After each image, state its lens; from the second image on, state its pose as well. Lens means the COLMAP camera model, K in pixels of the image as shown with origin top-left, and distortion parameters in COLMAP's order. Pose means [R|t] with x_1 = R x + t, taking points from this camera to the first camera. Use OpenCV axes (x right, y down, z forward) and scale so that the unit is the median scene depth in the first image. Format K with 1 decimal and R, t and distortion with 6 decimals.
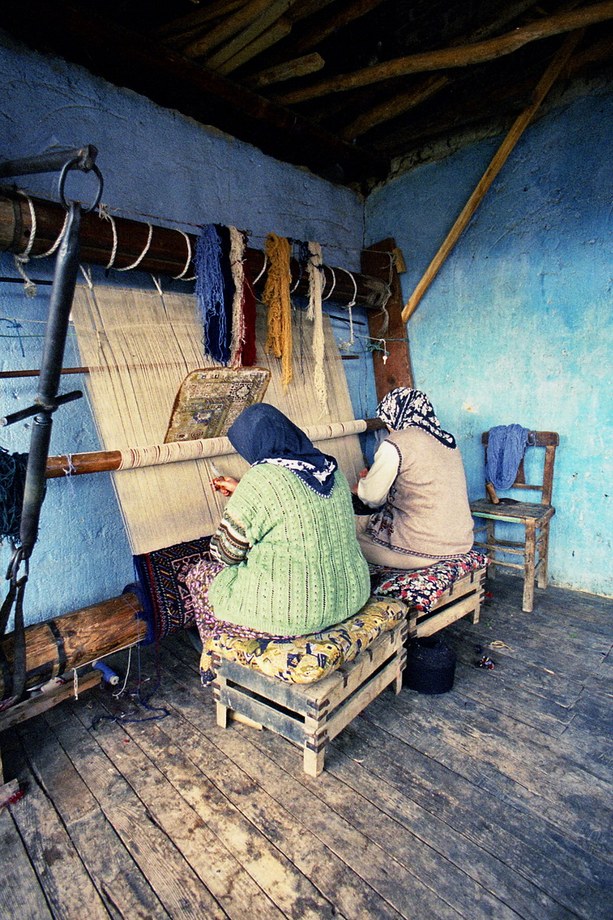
lens RADIAL K [[462.0, 0, 318.6], [0, 462.0, 460.2], [0, 0, 1]] dist [-0.019998, 0.001231]
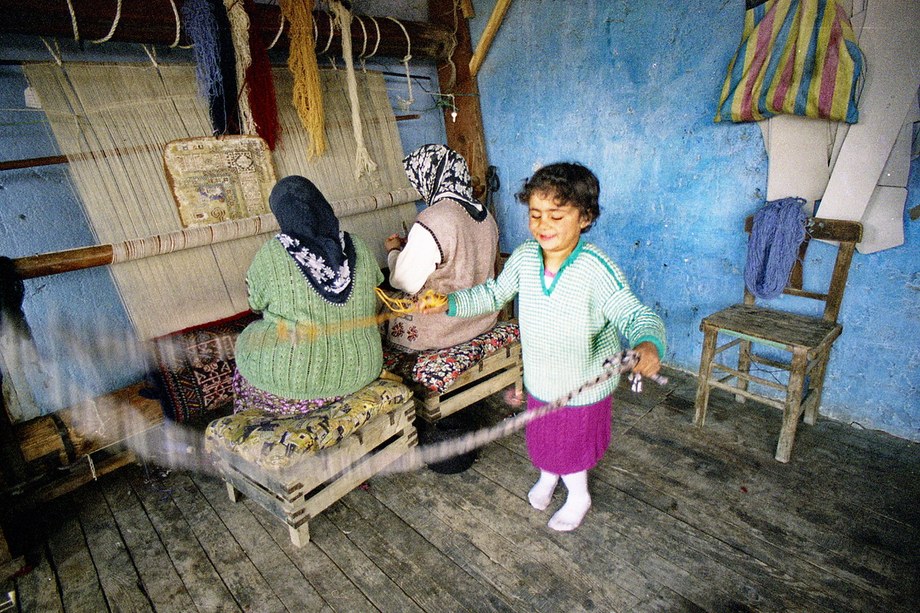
lens RADIAL K [[484.8, 0, 459.4], [0, 484.8, 289.9], [0, 0, 1]] dist [-0.067809, 0.037285]
pose [[0.999737, -0.021876, -0.006938, 0.236300], [0.022719, 0.986123, 0.164453, -0.054319], [0.003244, -0.164567, 0.986361, -0.007021]]
